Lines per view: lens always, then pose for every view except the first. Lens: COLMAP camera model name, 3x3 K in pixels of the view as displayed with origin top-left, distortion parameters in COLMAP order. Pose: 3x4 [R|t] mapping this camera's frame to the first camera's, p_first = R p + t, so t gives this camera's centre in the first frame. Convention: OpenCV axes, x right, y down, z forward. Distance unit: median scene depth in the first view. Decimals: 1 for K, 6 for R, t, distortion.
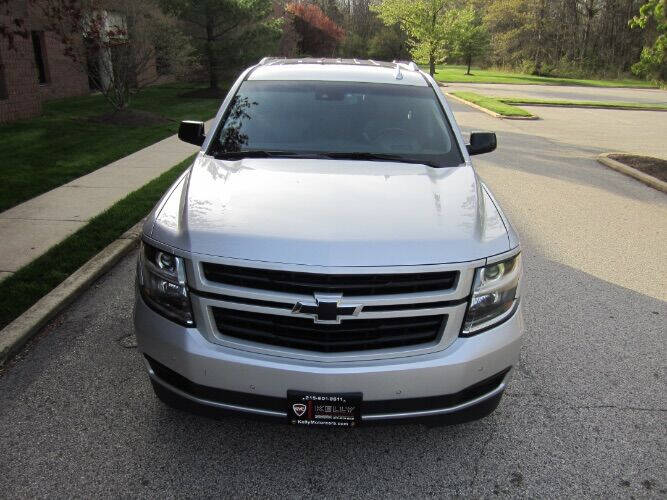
lens RADIAL K [[551.2, 0, 333.5], [0, 551.2, 250.0], [0, 0, 1]] dist [-0.055269, 0.004903]
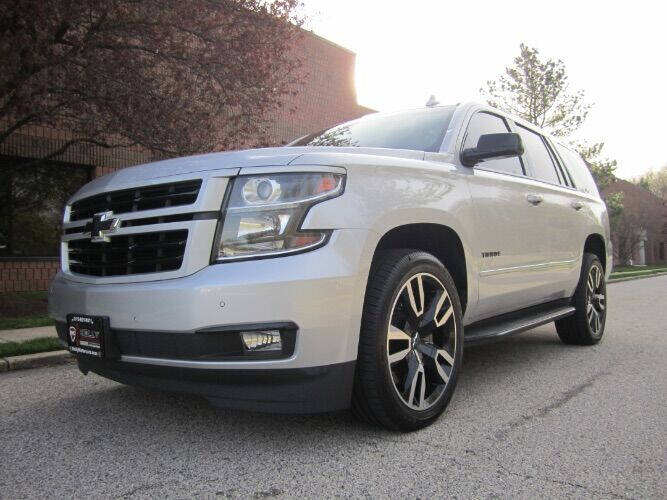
lens RADIAL K [[547.2, 0, 331.8], [0, 547.2, 252.6], [0, 0, 1]] dist [-0.055554, 0.004631]
pose [[0.783138, -0.063874, -0.618559, 0.903467], [-0.164390, 0.938058, -0.304996, 0.371804], [0.599725, 0.340539, 0.724129, 0.529077]]
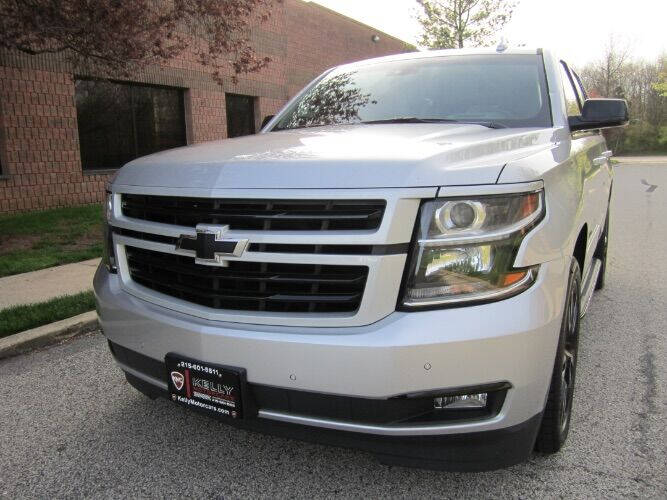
lens RADIAL K [[550.0, 0, 320.7], [0, 550.0, 252.8], [0, 0, 1]] dist [-0.051731, 0.000832]
pose [[0.878183, 0.037307, -0.476868, 0.470392], [-0.116543, 0.983597, -0.137673, 0.196789], [0.463910, 0.176478, 0.868126, 0.396944]]
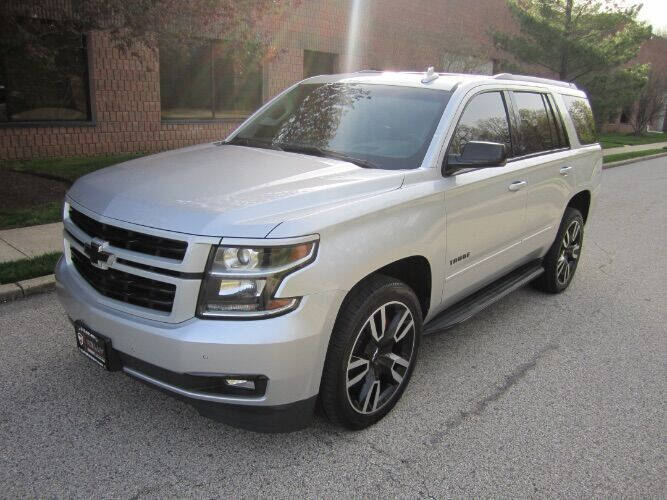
lens RADIAL K [[551.2, 0, 333.5], [0, 551.2, 250.0], [0, 0, 1]] dist [-0.055269, 0.004903]
pose [[0.774495, 0.177258, -0.607237, 0.998228], [-0.229752, 0.973208, -0.008946, 0.000391], [0.589382, 0.146443, 0.794470, 0.382707]]
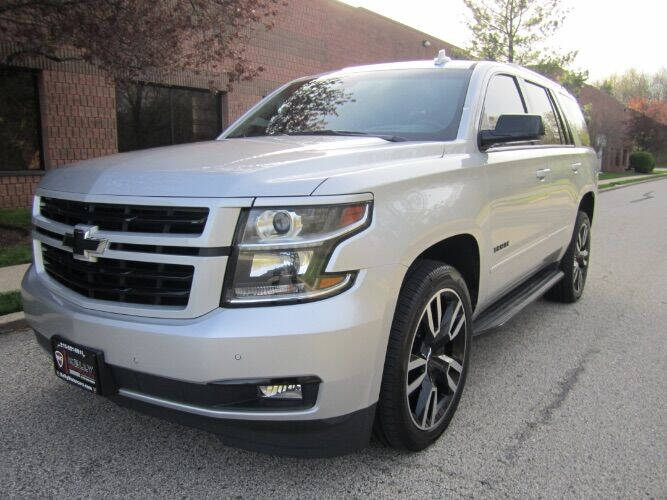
lens RADIAL K [[547.2, 0, 331.8], [0, 547.2, 252.6], [0, 0, 1]] dist [-0.055554, 0.004631]
pose [[0.829100, 0.068406, -0.554900, 0.770079], [-0.166110, 0.977810, -0.127651, 0.161043], [0.533855, 0.198010, 0.822065, 0.485615]]
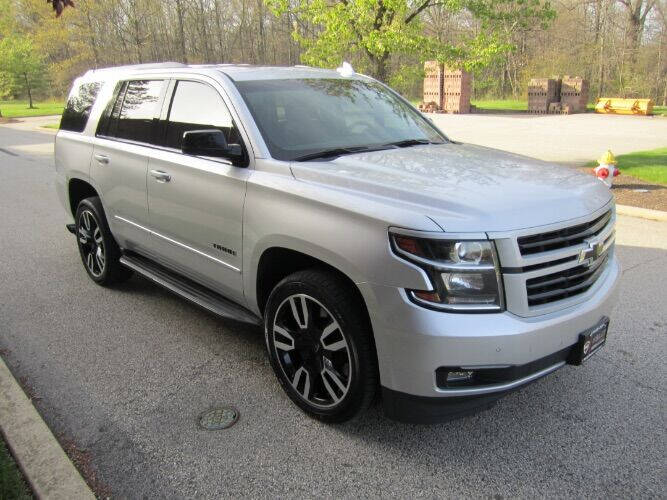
lens RADIAL K [[550.1, 0, 333.5], [0, 550.1, 250.0], [0, 0, 1]] dist [-0.050390, 0.003543]
pose [[0.713826, -0.225855, 0.662904, -1.123697], [0.259083, 0.964578, 0.049651, -0.091351], [-0.650637, 0.136305, 0.747056, 0.477396]]
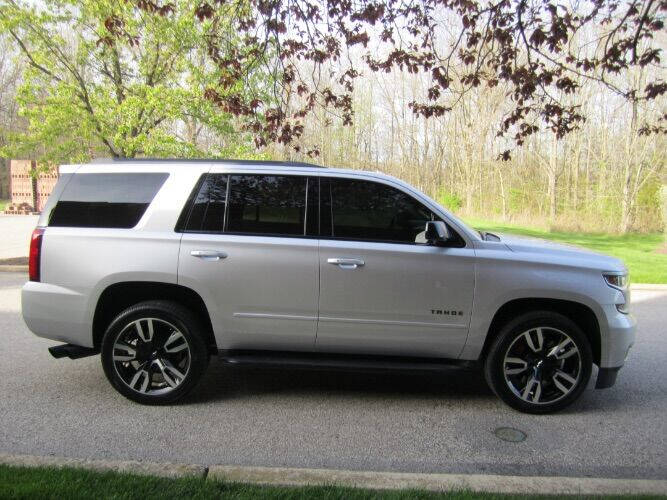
lens RADIAL K [[544.1, 0, 333.5], [0, 544.1, 250.0], [0, 0, 1]] dist [-0.058203, -0.002589]
pose [[0.005742, -0.121693, 0.992551, -2.070026], [0.312581, 0.943048, 0.113815, -0.579662], [-0.949874, 0.309599, 0.043454, 1.853759]]
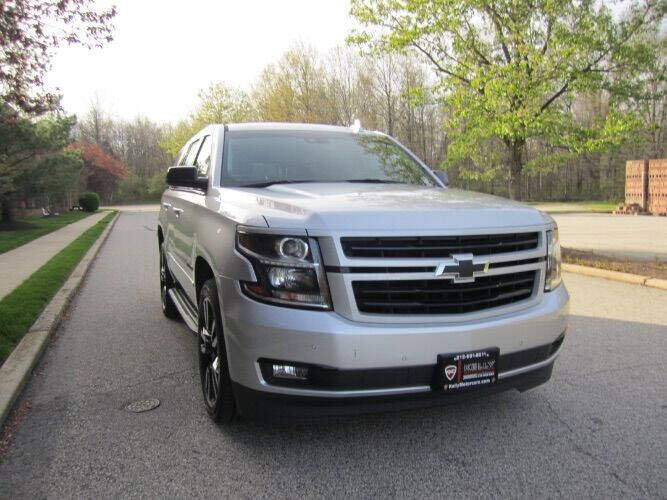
lens RADIAL K [[547.2, 0, 331.8], [0, 547.2, 252.6], [0, 0, 1]] dist [-0.055554, 0.004631]
pose [[0.920481, -0.070265, 0.384418, -0.638138], [0.158888, 0.966016, -0.203883, 0.246338], [-0.357028, 0.248750, 0.900364, 0.111326]]
